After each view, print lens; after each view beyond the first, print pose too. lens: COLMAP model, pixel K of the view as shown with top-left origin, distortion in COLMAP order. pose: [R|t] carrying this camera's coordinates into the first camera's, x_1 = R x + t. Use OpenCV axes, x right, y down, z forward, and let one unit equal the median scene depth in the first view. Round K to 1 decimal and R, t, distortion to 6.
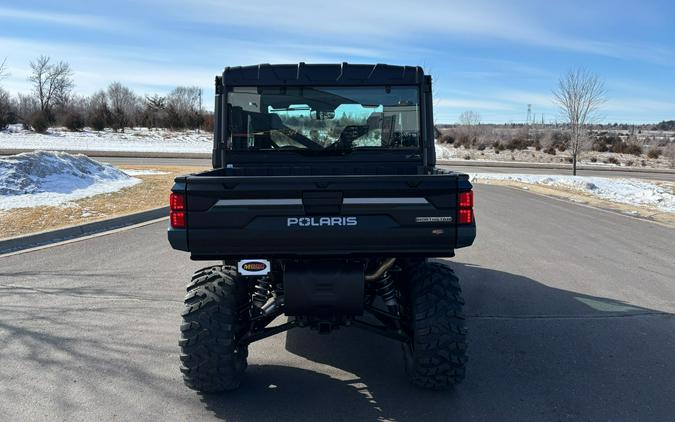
lens RADIAL K [[549.9, 0, 350.9], [0, 549.9, 209.6], [0, 0, 1]] dist [0.014958, 0.004154]
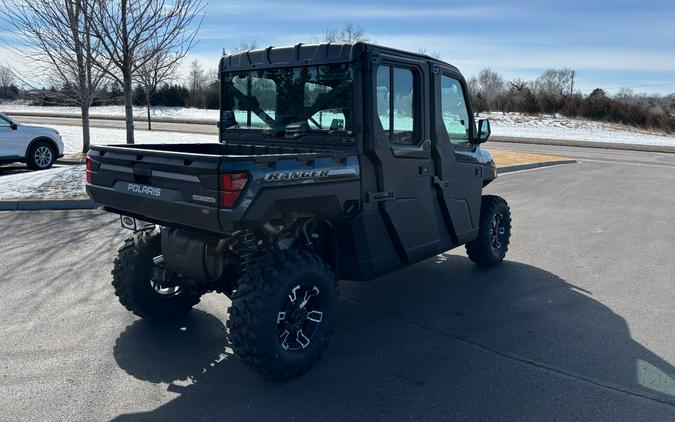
lens RADIAL K [[549.9, 0, 342.2], [0, 549.9, 214.7], [0, 0, 1]] dist [0.014958, 0.004154]
pose [[0.730161, 0.132733, -0.670259, 1.042310], [-0.108450, 0.991028, 0.078114, -0.062061], [0.674614, 0.015654, 0.738005, 0.416856]]
